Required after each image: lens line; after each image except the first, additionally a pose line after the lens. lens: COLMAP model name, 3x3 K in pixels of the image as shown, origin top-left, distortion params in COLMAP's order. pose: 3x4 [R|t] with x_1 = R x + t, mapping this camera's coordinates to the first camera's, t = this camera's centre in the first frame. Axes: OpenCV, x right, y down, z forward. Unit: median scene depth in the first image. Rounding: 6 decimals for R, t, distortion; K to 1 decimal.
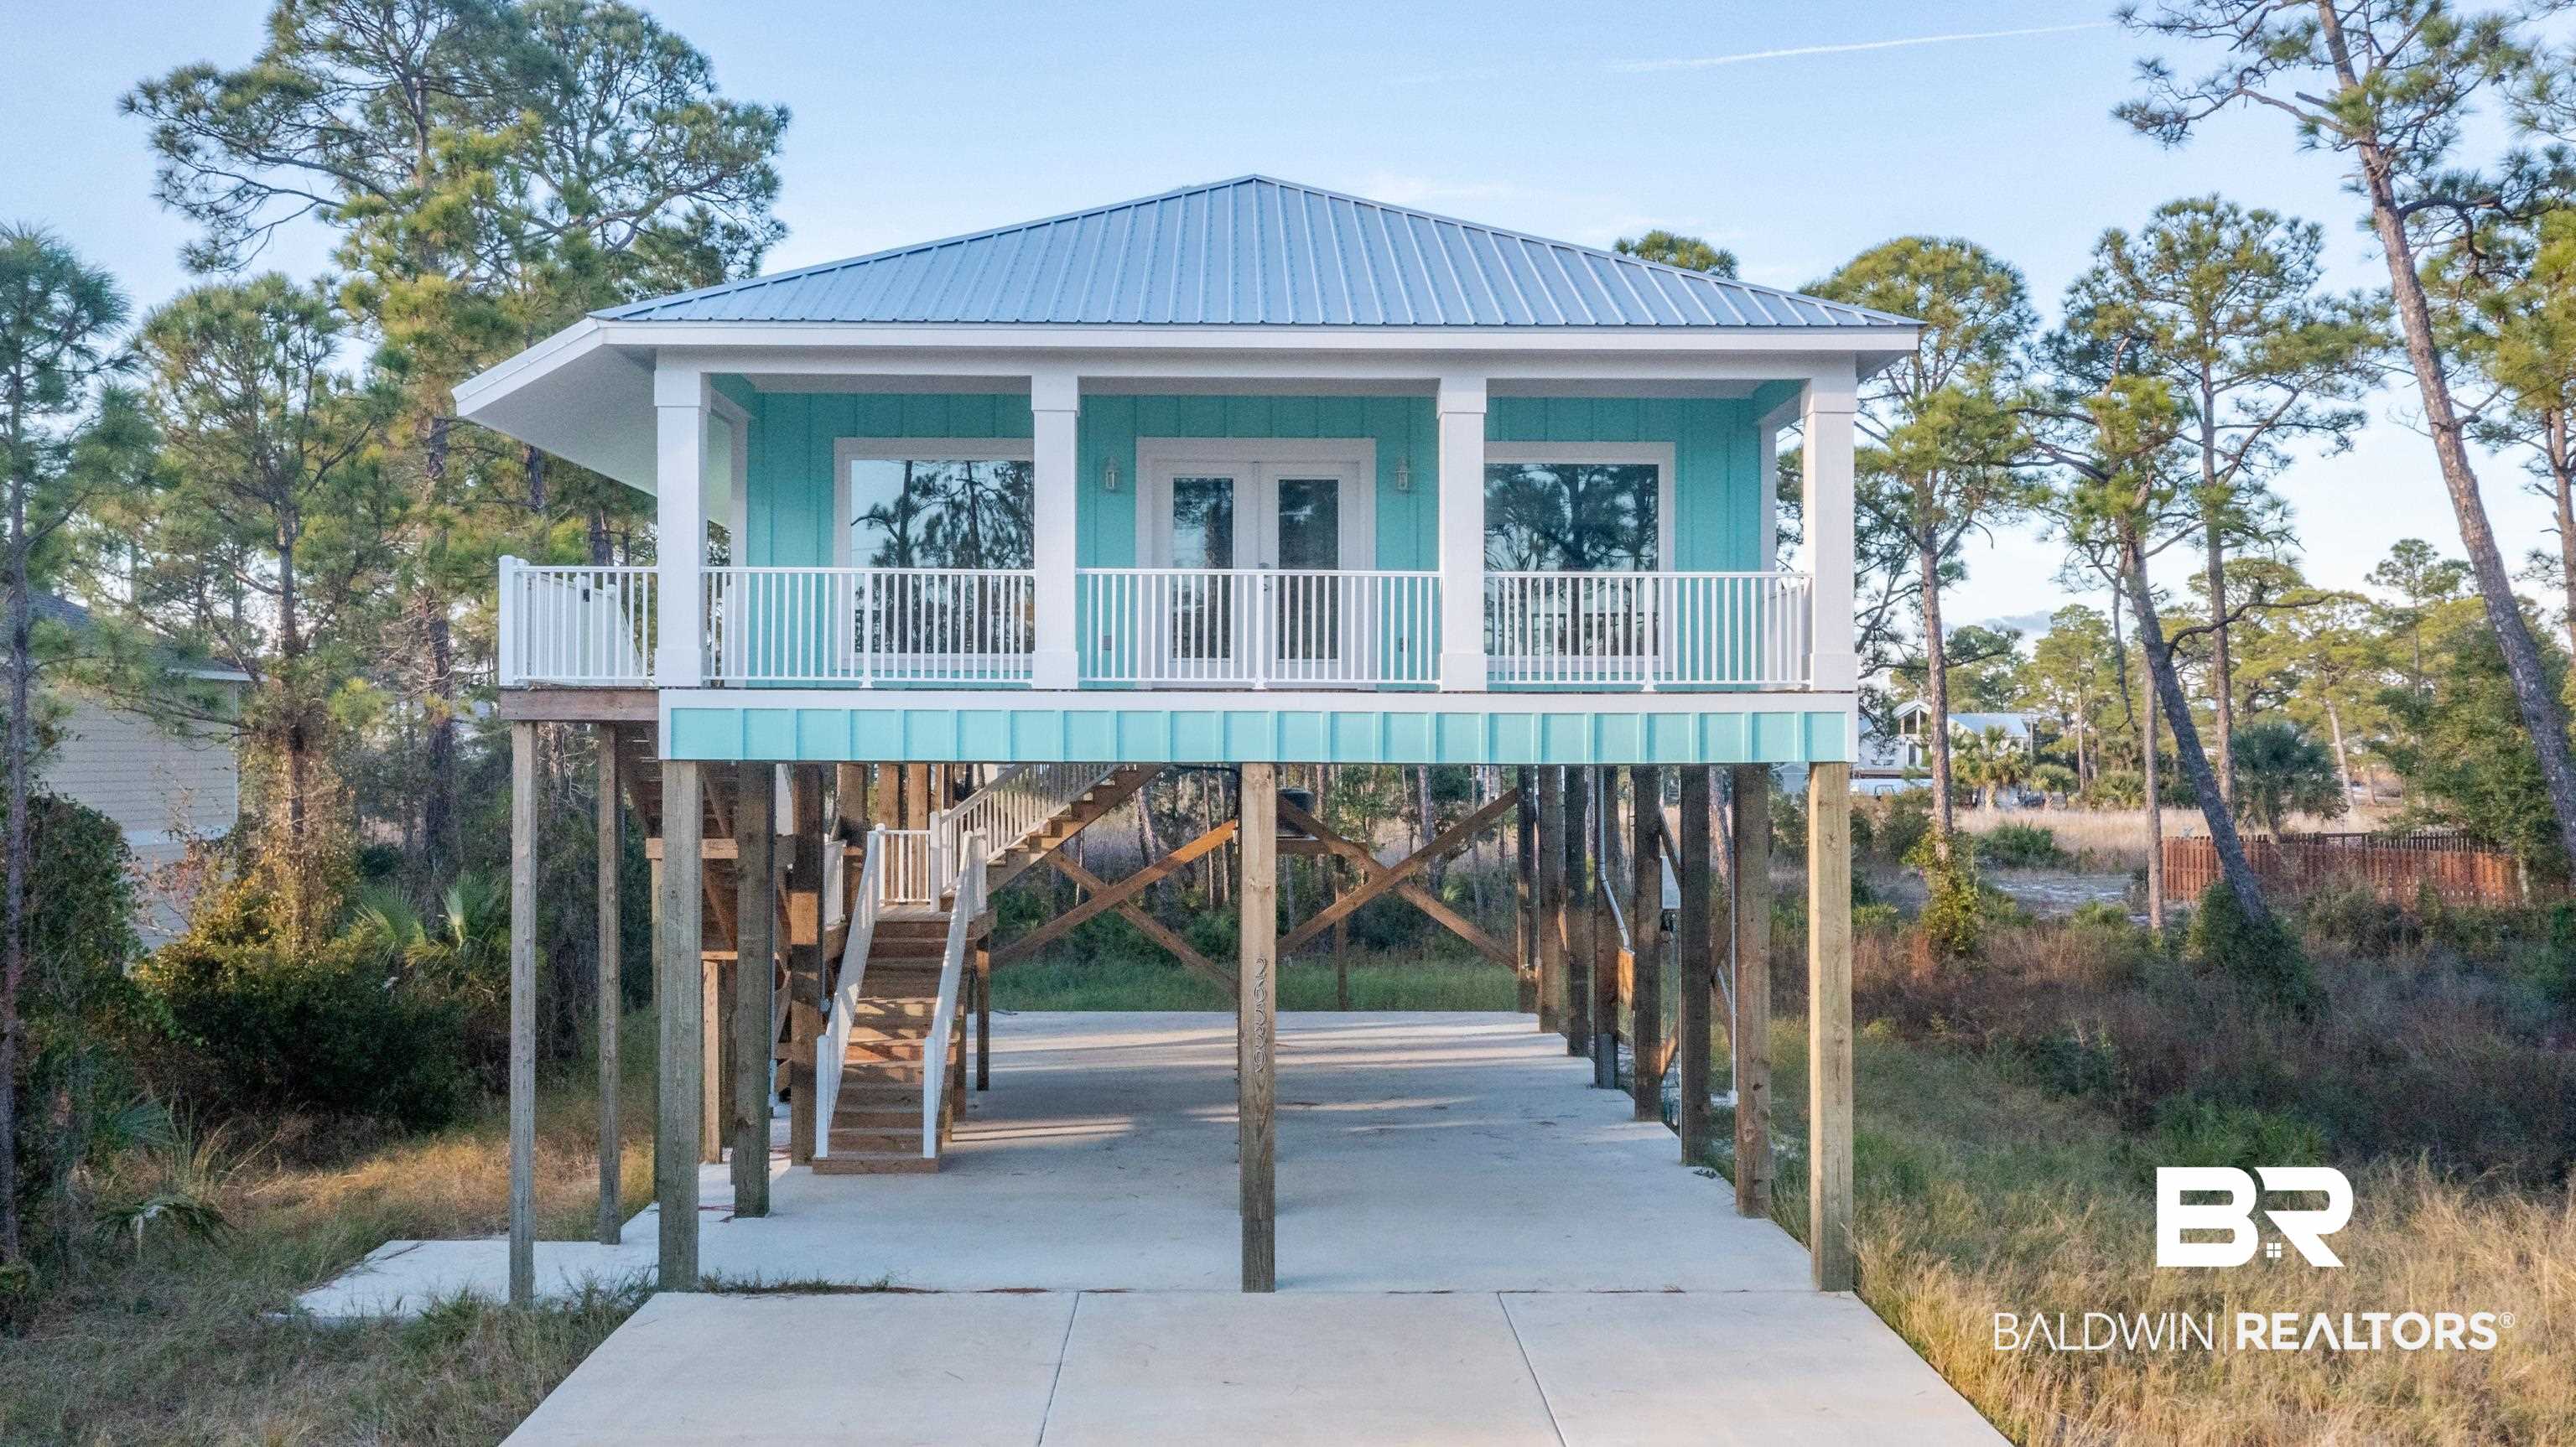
lens RADIAL K [[2029.5, 0, 1288.0], [0, 2029.5, 723.5], [0, 0, 1]] dist [-0.003874, 0.004593]
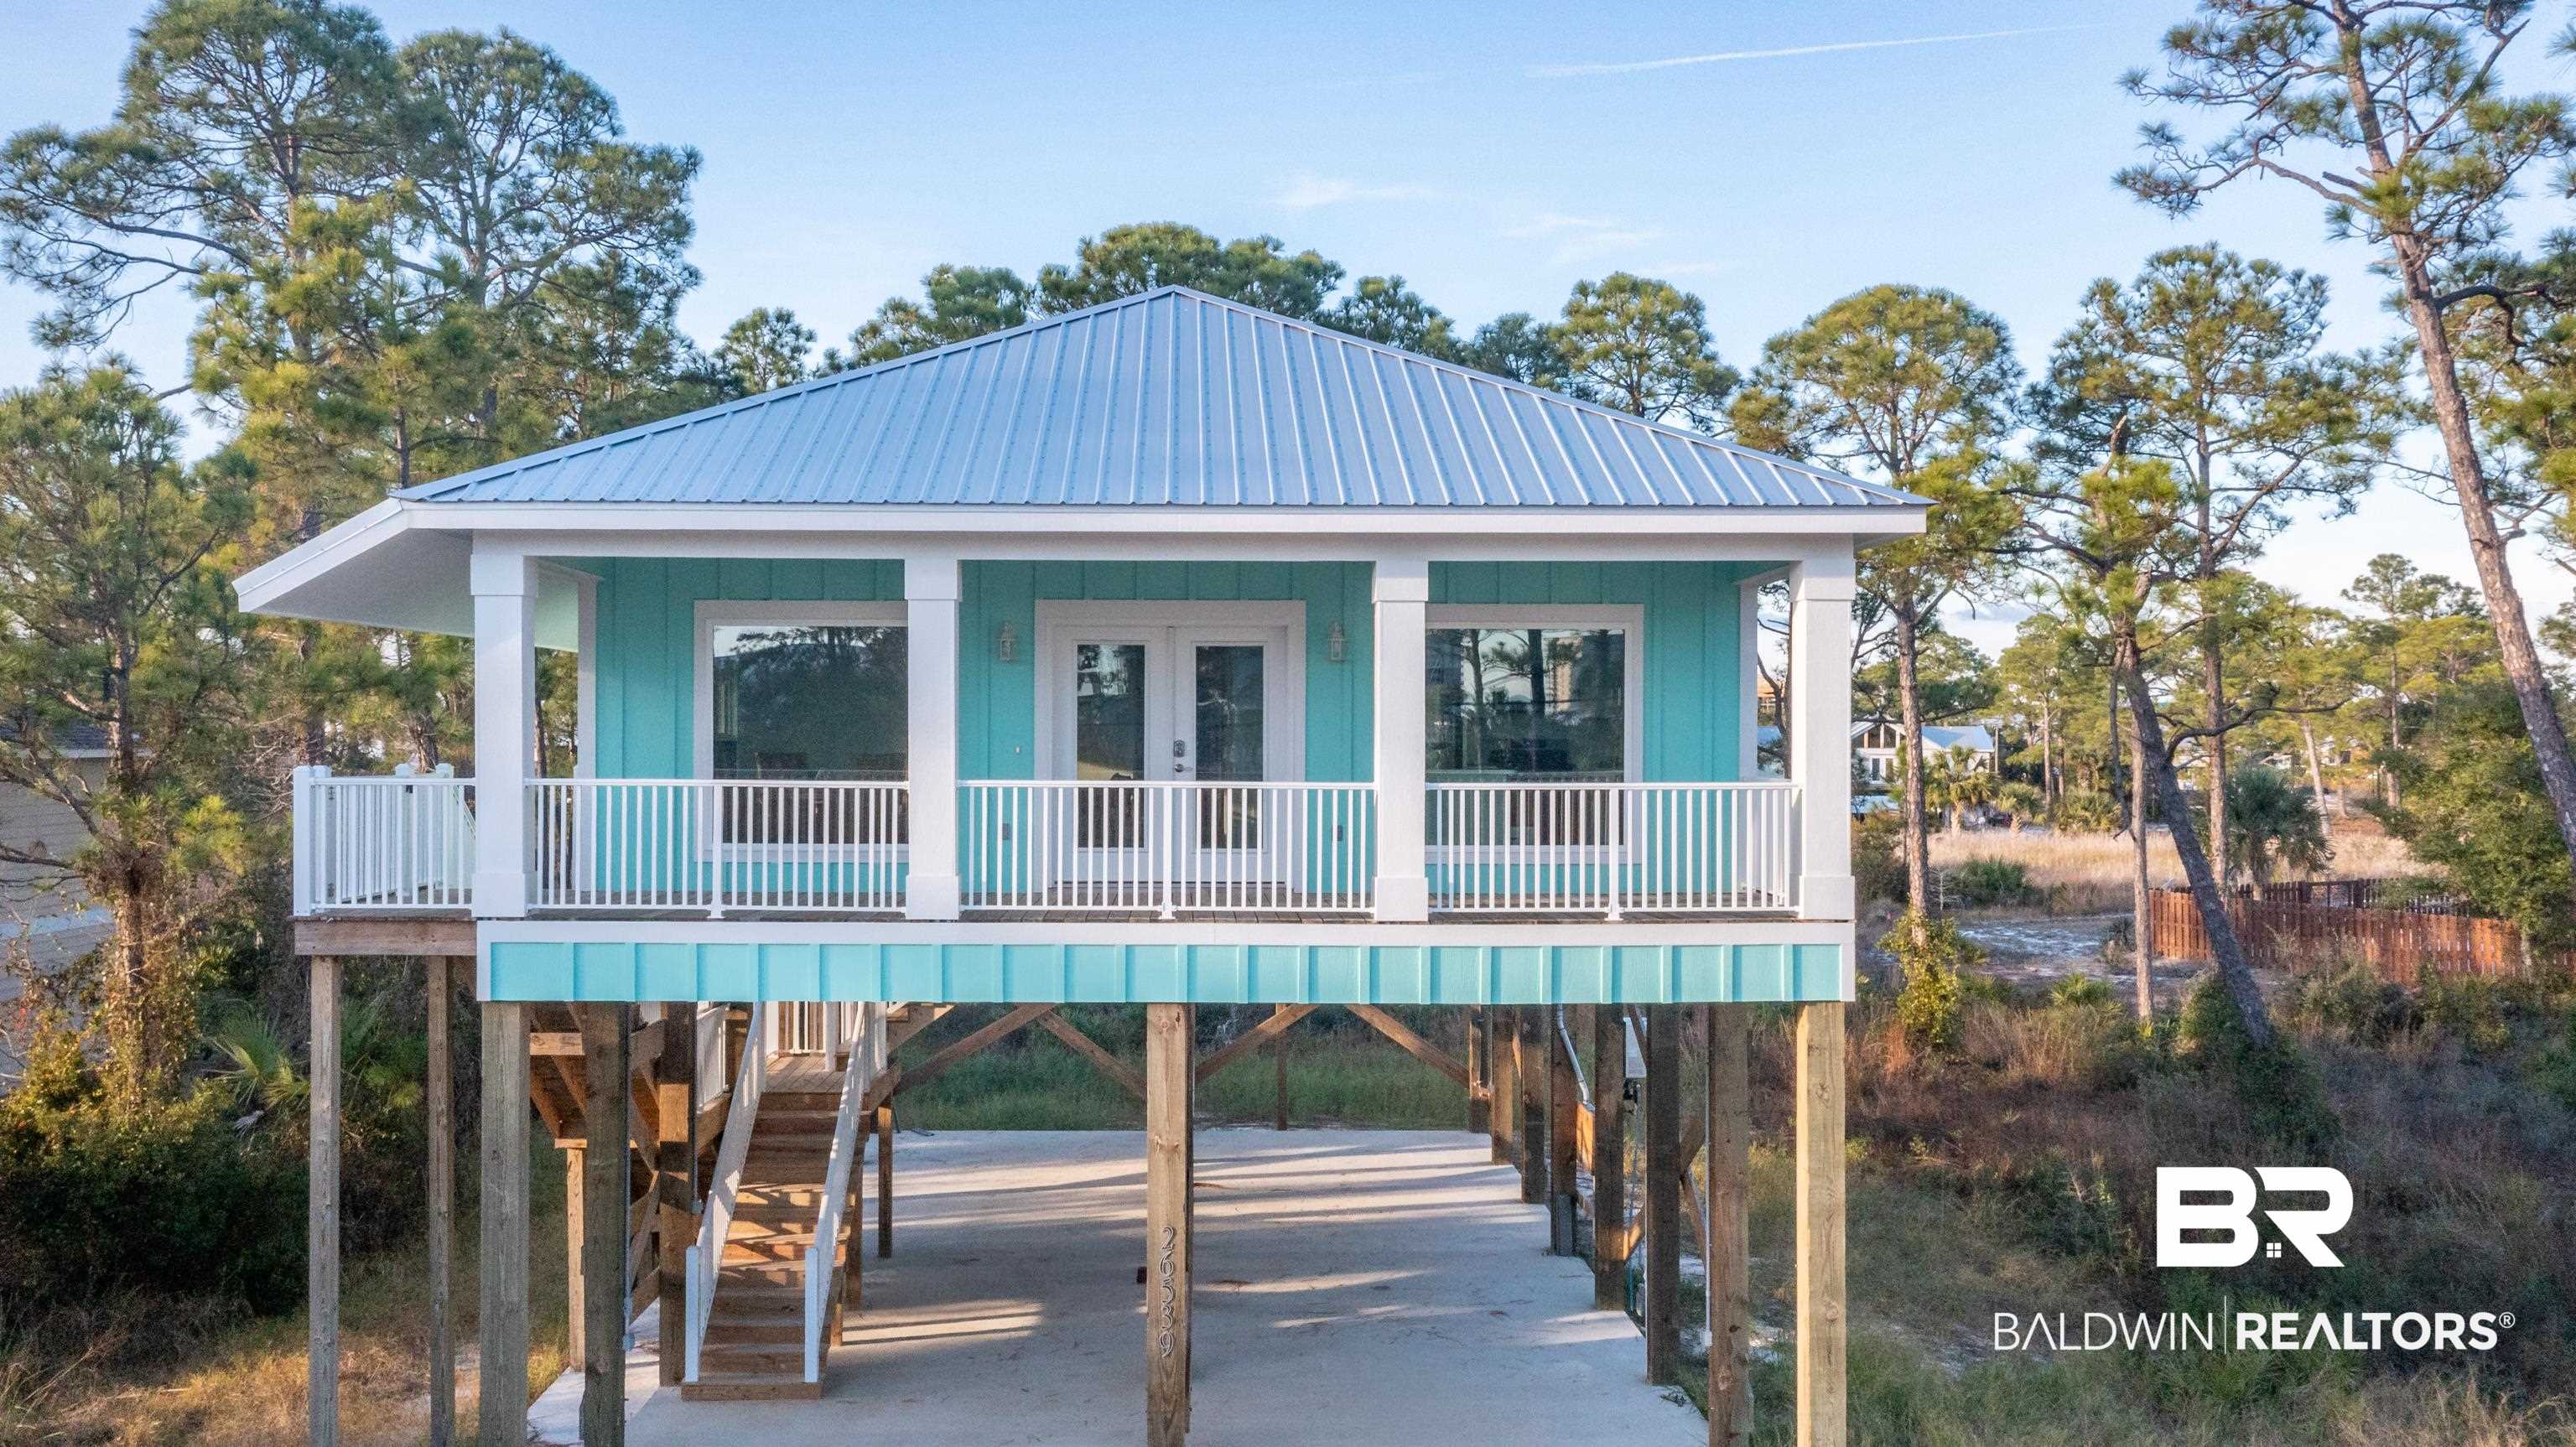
lens RADIAL K [[2046.9, 0, 1237.0], [0, 2046.9, 737.7], [0, 0, 1]] dist [-0.001981, -0.000940]
pose [[0.999996, 0.000875, -0.002842, 0.010879], [-0.000851, 0.999962, 0.008667, -0.060140], [0.002850, -0.008665, 0.999958, 0.071796]]
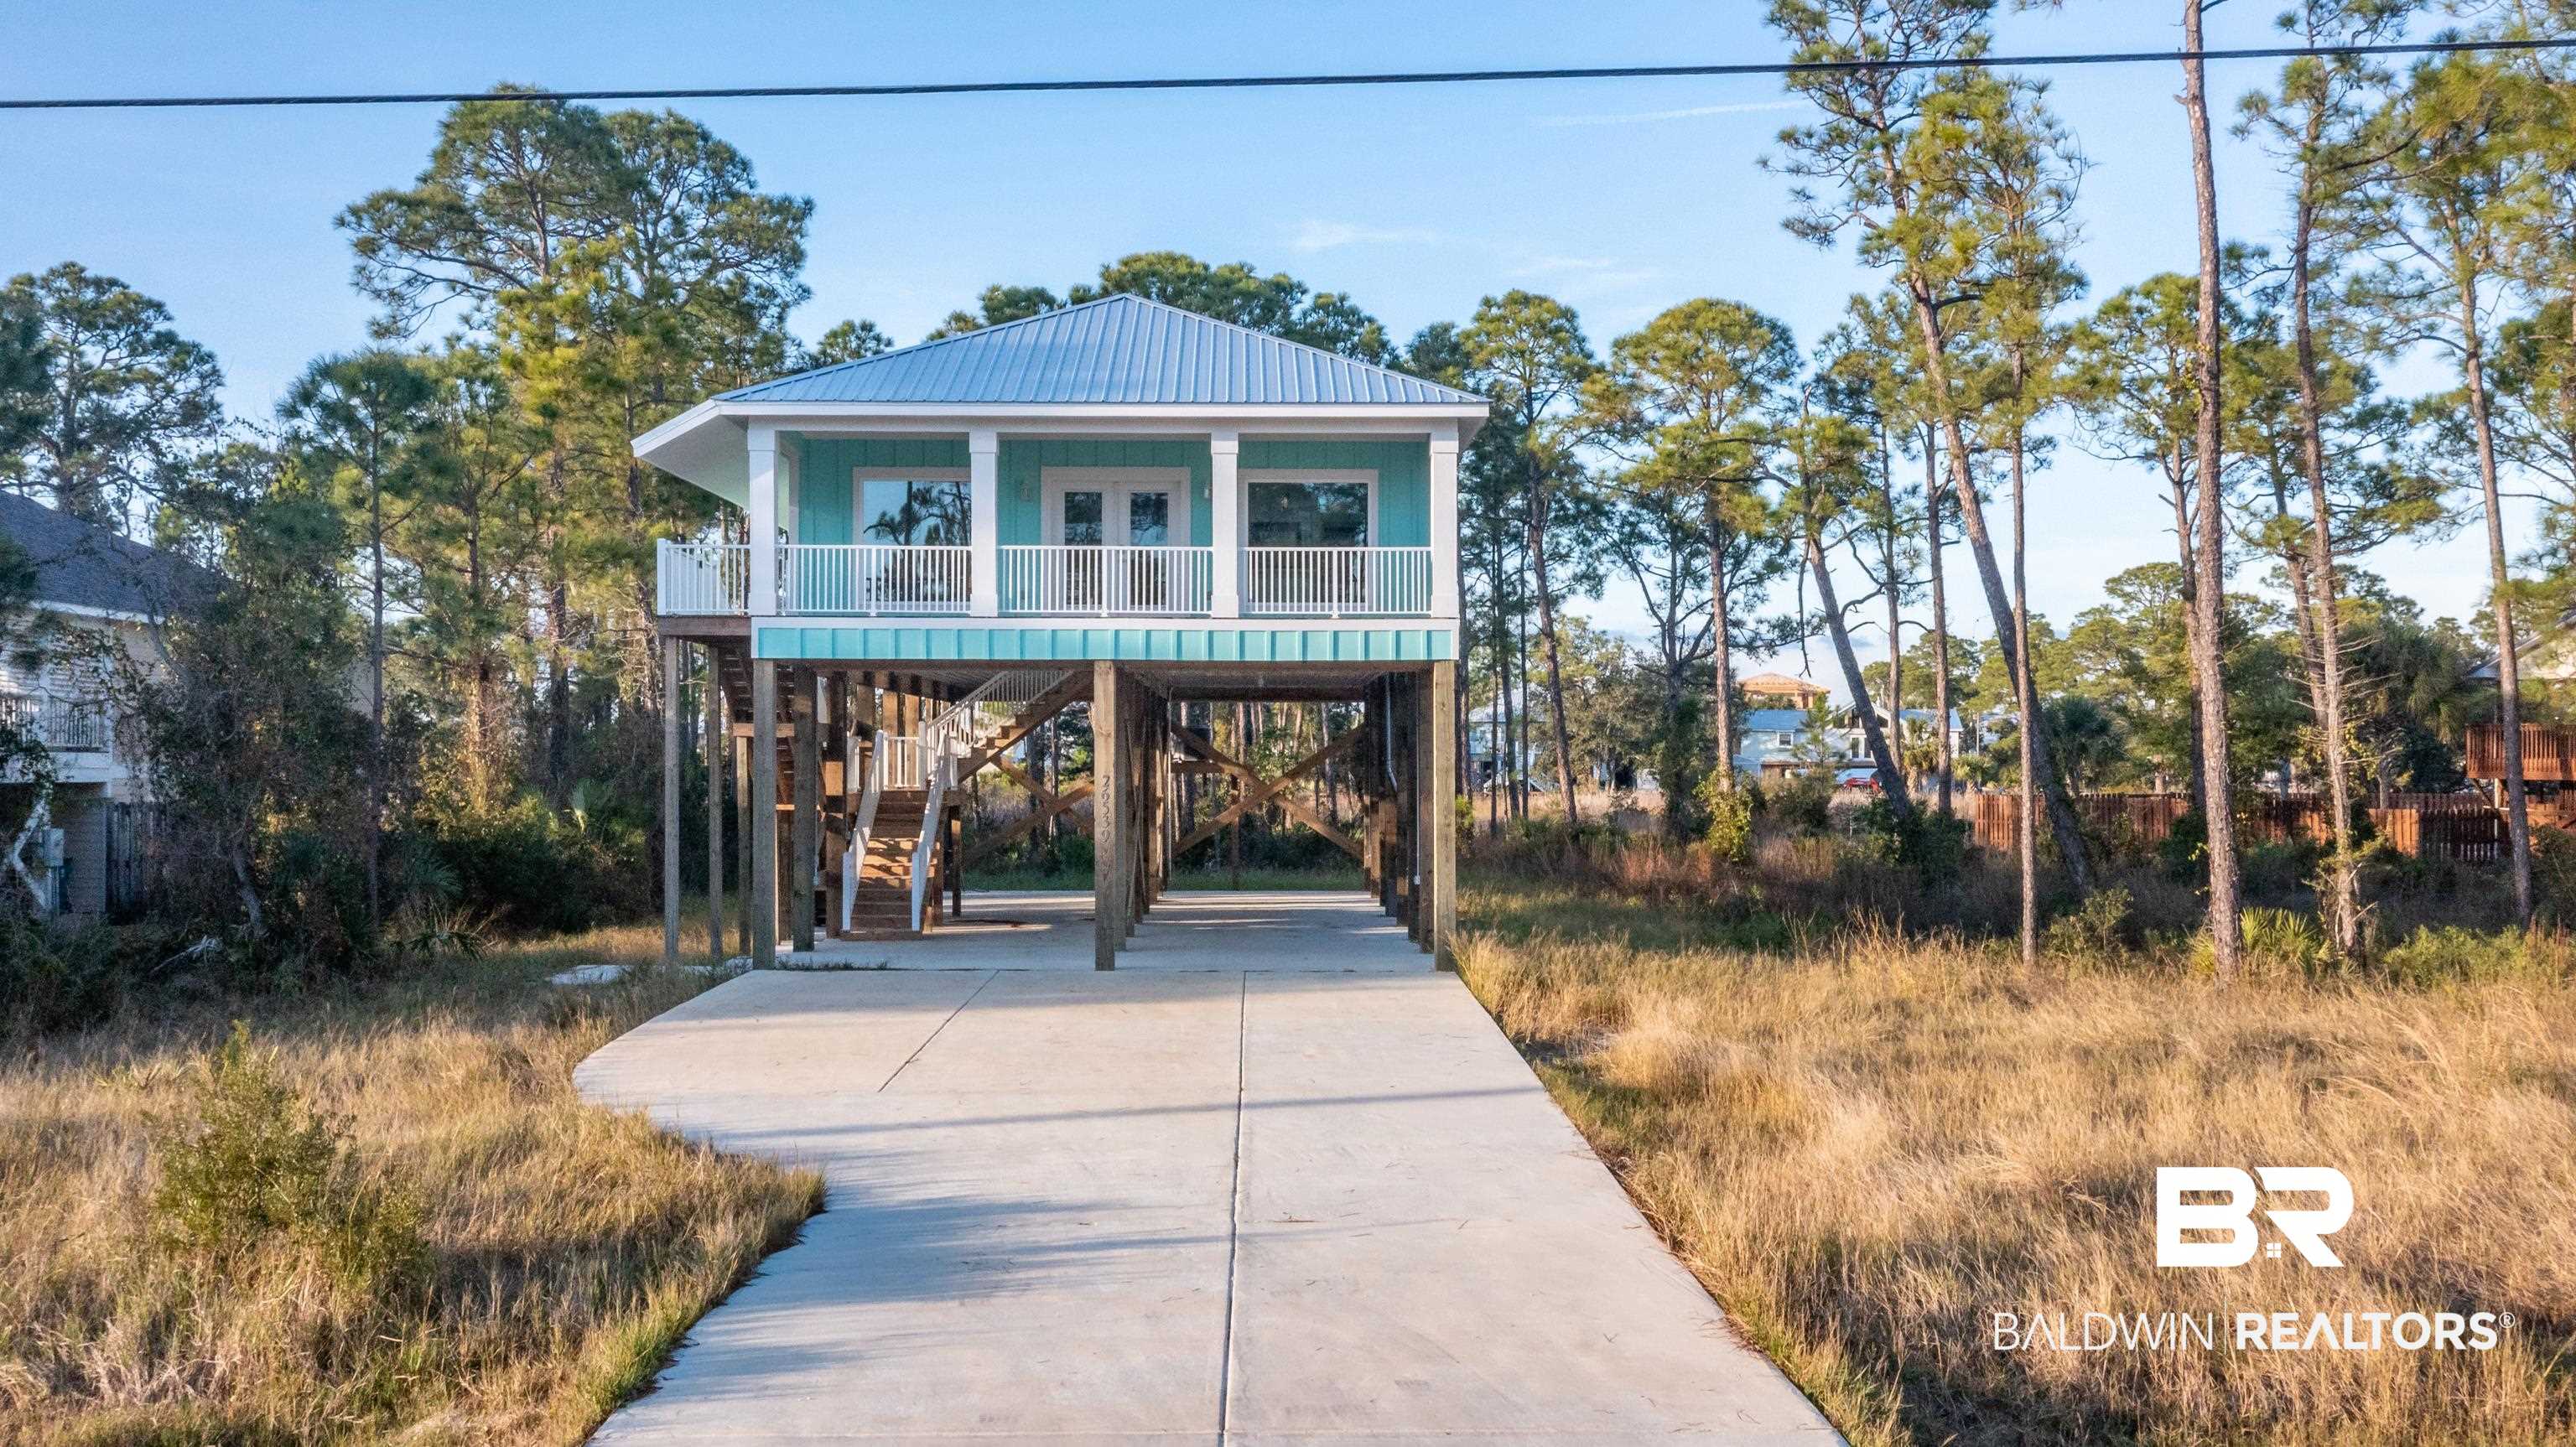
lens RADIAL K [[1998.9, 0, 1299.9], [0, 1998.9, 760.6], [0, 0, 1]] dist [-0.002265, 0.001368]
pose [[0.999996, -0.001221, 0.002376, 0.085402], [0.001185, 0.999889, 0.014882, 0.046316], [-0.002394, -0.014880, 0.999886, -0.397023]]
